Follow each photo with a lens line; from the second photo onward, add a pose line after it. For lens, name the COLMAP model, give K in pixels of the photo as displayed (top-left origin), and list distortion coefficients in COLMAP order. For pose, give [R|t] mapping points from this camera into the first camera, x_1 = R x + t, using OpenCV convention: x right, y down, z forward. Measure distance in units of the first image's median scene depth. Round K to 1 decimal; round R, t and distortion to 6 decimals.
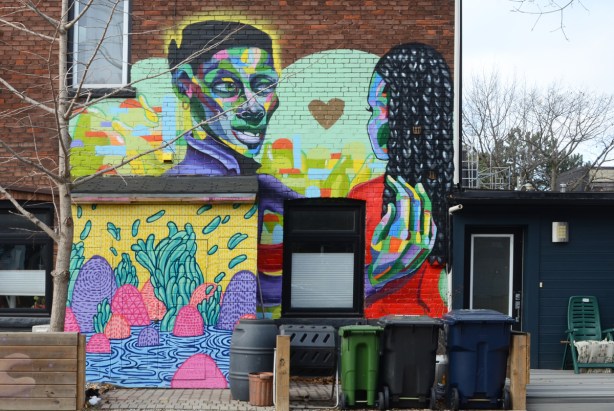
lens RADIAL K [[973.3, 0, 307.2], [0, 973.3, 207.6], [0, 0, 1]] dist [-0.055648, 0.000000]
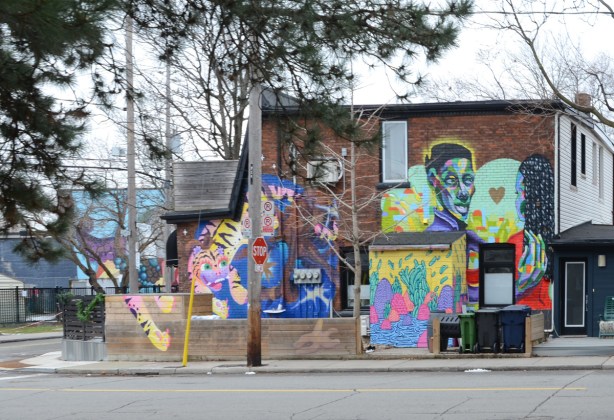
lens RADIAL K [[910.8, 0, 307.2], [0, 910.8, 209.2], [0, 0, 1]] dist [0.023045, 0.000000]
pose [[0.875337, -0.061904, -0.479535, 0.526418], [0.062083, 0.997951, -0.015503, -0.068202], [0.479512, -0.016201, 0.877386, -0.650002]]
